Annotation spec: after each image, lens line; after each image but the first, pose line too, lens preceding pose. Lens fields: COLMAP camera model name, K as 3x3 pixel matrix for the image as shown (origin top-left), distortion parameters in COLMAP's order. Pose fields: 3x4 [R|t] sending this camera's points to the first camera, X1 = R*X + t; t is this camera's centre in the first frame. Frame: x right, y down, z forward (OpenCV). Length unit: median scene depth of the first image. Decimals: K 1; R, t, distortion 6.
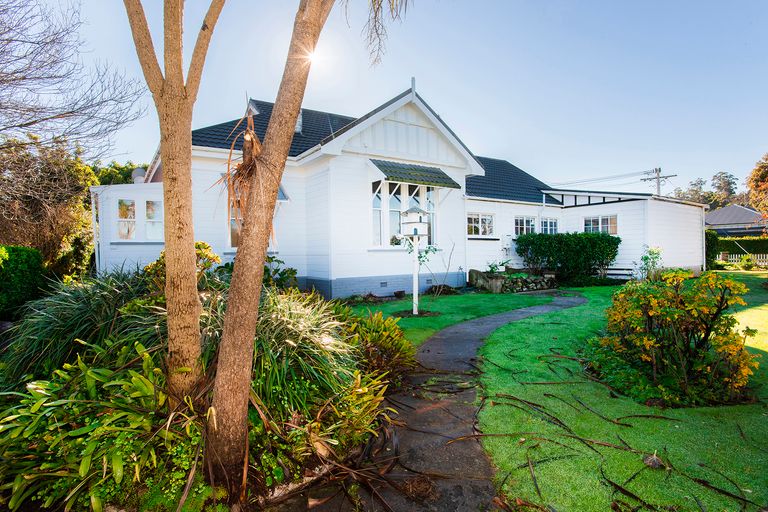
lens RADIAL K [[396.6, 0, 384.0], [0, 396.6, 256.0], [0, 0, 1]] dist [-0.018543, 0.000318]
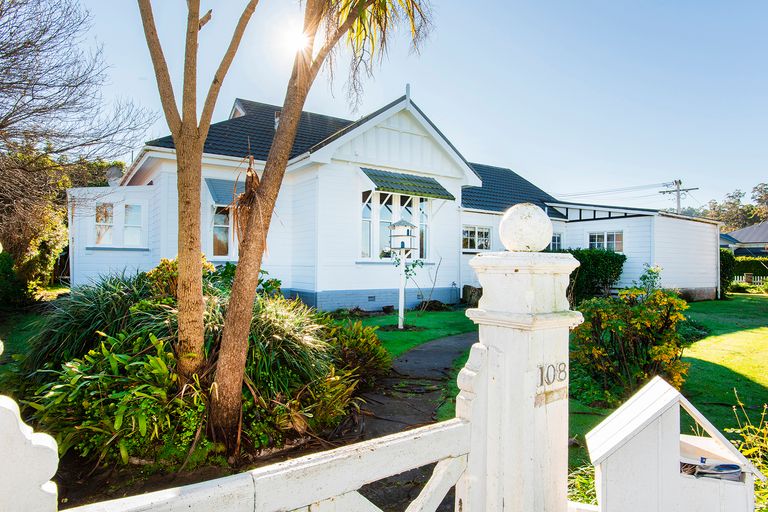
lens RADIAL K [[457.7, 0, 384.0], [0, 457.7, 256.0], [0, 0, 1]] dist [-0.015811, 0.001439]
pose [[0.999680, 0.024540, 0.006087, 0.049215], [-0.024358, 0.999300, -0.028378, 0.000236], [-0.006779, 0.028221, 0.999579, -0.259215]]
